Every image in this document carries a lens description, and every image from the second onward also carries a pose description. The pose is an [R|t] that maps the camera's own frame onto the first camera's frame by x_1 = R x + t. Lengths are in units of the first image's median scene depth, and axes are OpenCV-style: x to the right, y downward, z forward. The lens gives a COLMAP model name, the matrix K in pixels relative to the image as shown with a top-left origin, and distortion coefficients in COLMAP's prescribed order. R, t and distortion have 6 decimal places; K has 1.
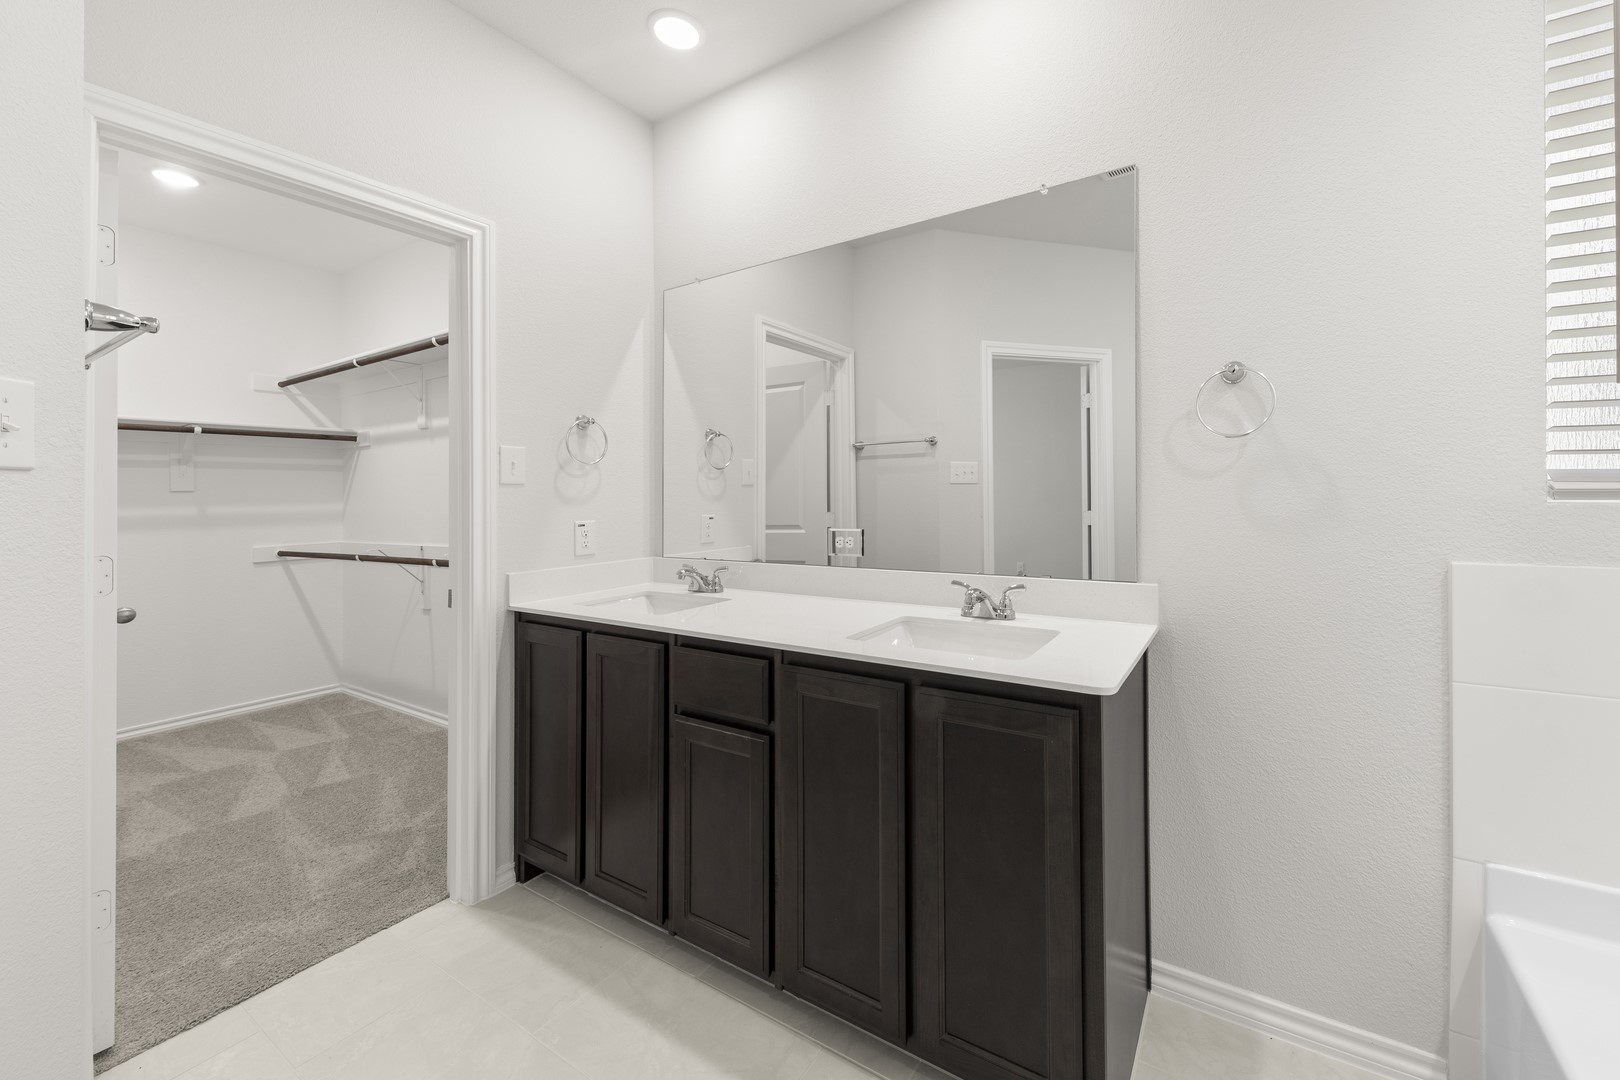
lens RADIAL K [[628.9, 0, 812.0], [0, 628.9, 475.6], [0, 0, 1]] dist [-0.000707, 0.000038]
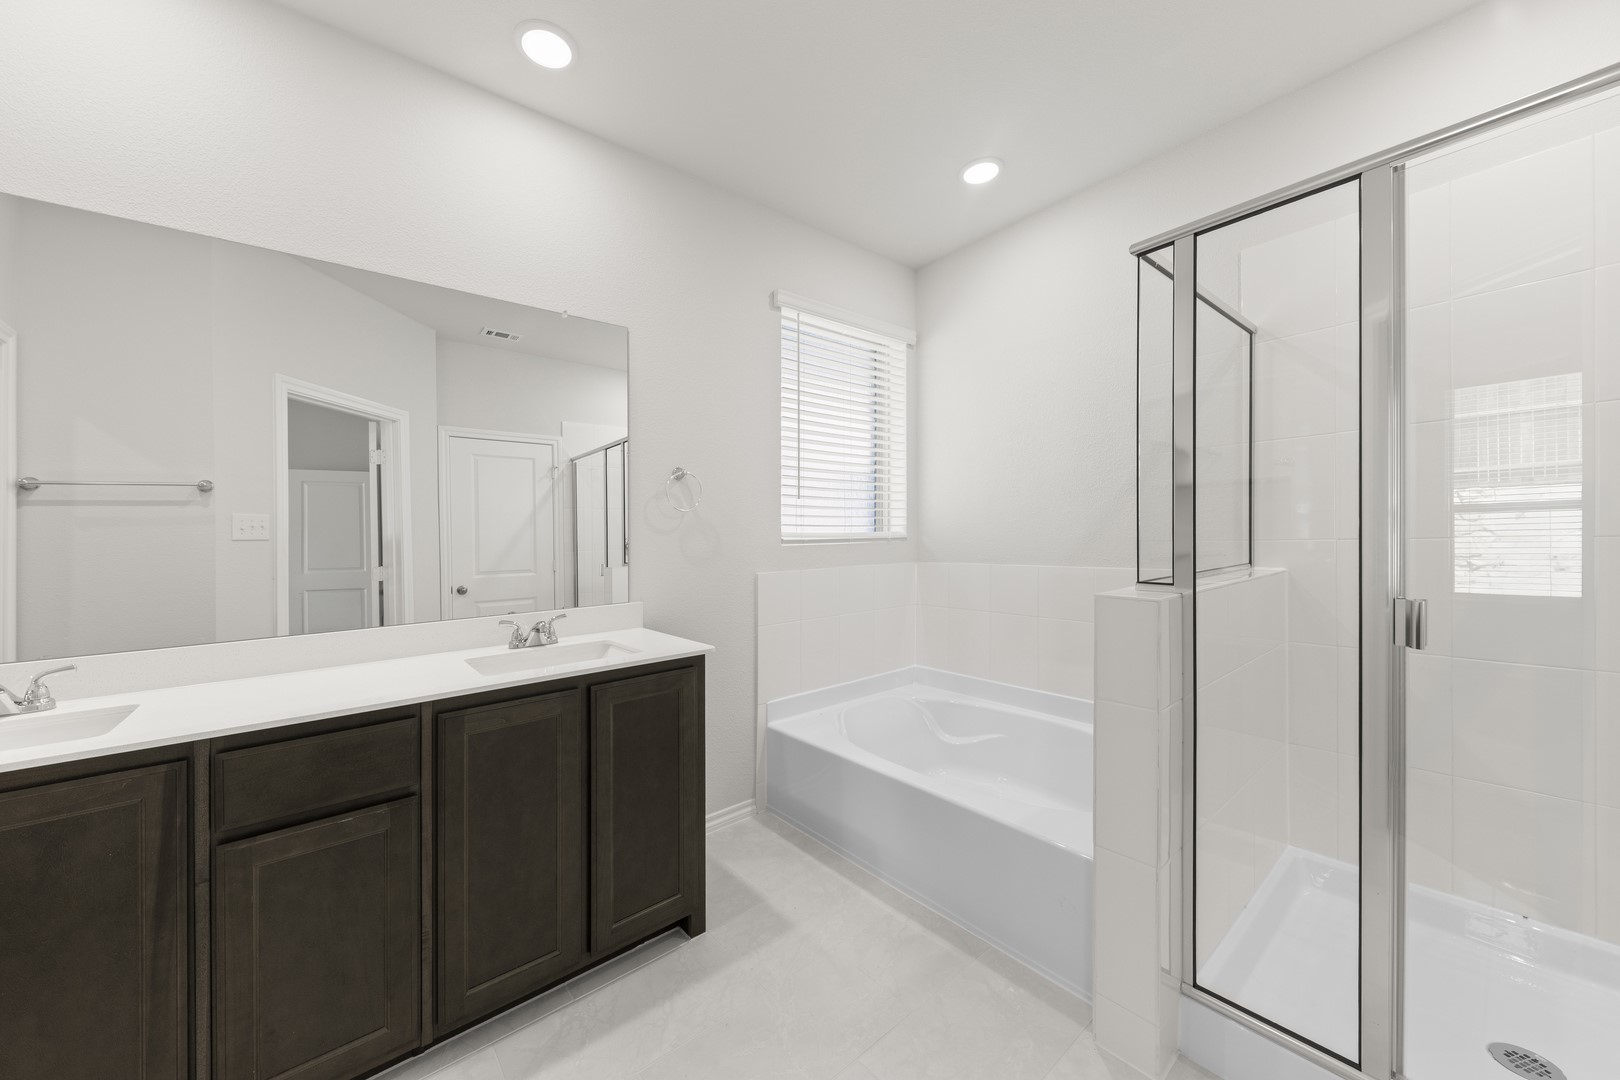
lens RADIAL K [[575.4, 0, 835.3], [0, 575.4, 537.6], [0, 0, 1]] dist [0.001097, -0.005004]
pose [[0.297595, 0.002355, 0.954689, -0.631355], [-0.006495, 0.999979, -0.000442, 0.009942], [-0.954670, -0.006069, 0.297604, 0.102434]]
